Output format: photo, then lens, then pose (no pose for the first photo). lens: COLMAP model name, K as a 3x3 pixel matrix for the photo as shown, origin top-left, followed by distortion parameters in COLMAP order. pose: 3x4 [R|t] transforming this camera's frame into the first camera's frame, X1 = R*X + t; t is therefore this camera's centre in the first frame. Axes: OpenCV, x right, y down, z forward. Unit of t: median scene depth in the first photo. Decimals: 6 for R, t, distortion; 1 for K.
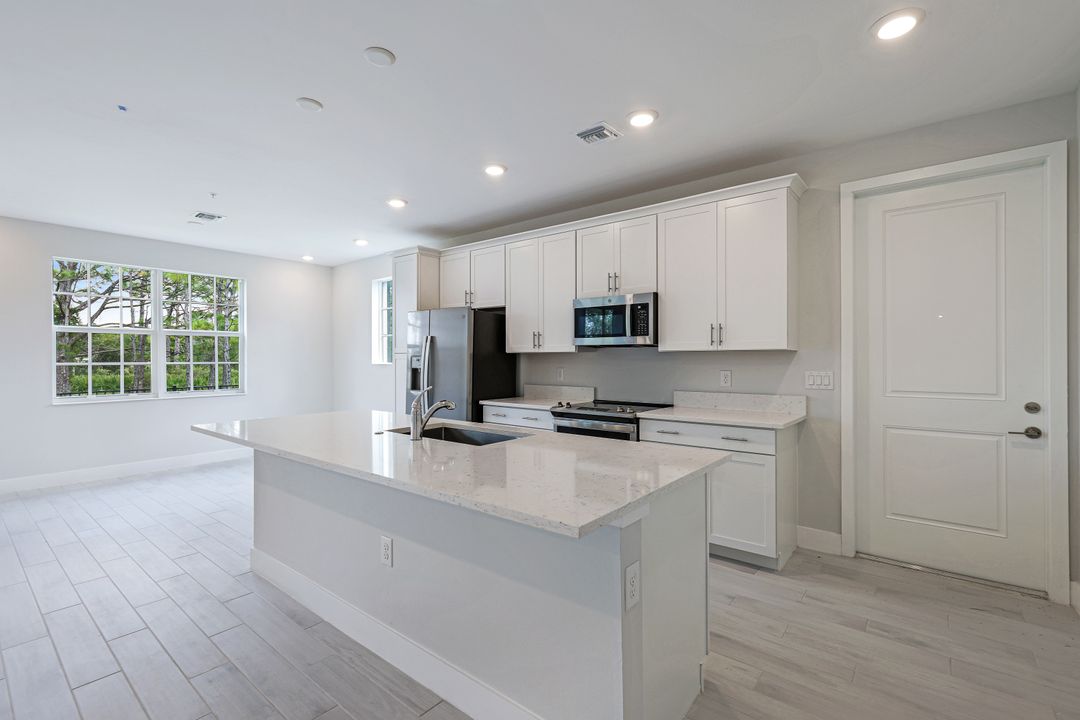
lens RADIAL K [[479.3, 0, 535.1], [0, 479.3, 358.9], [0, 0, 1]] dist [0.002626, 0.000287]
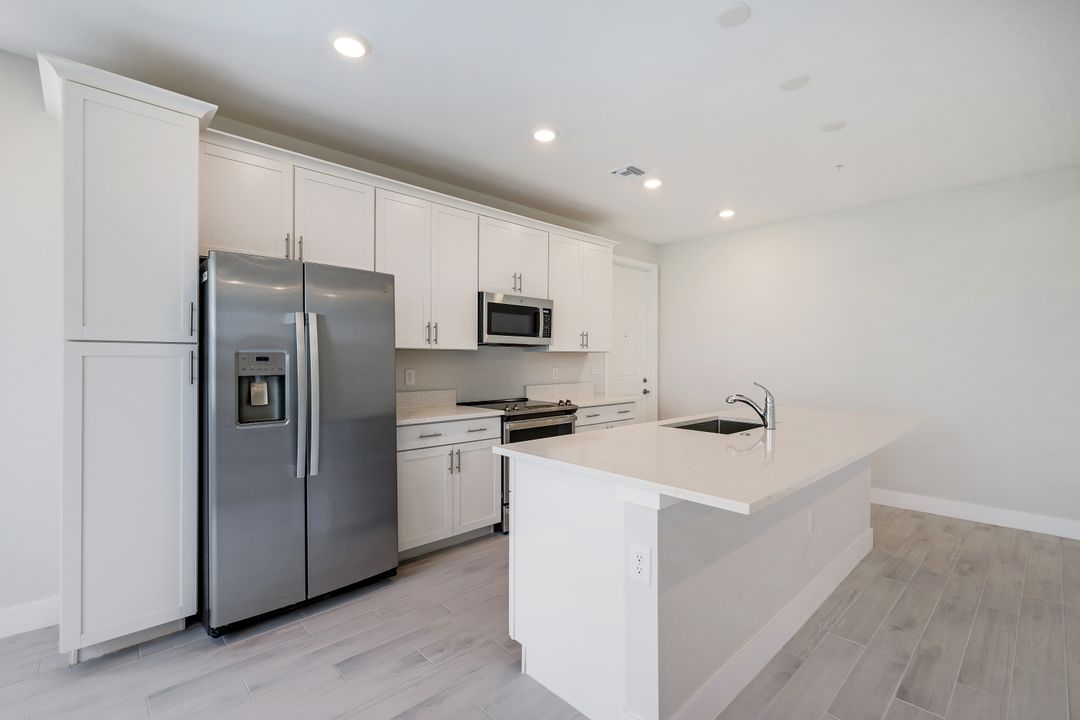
lens RADIAL K [[479.3, 0, 551.7], [0, 479.3, 356.7], [0, 0, 1]] dist [0.002626, 0.000287]
pose [[0.119629, 0.001987, 0.992817, -0.660735], [-0.006939, 0.999975, -0.001165, -0.001286], [-0.992794, -0.006750, 0.119640, 0.633900]]
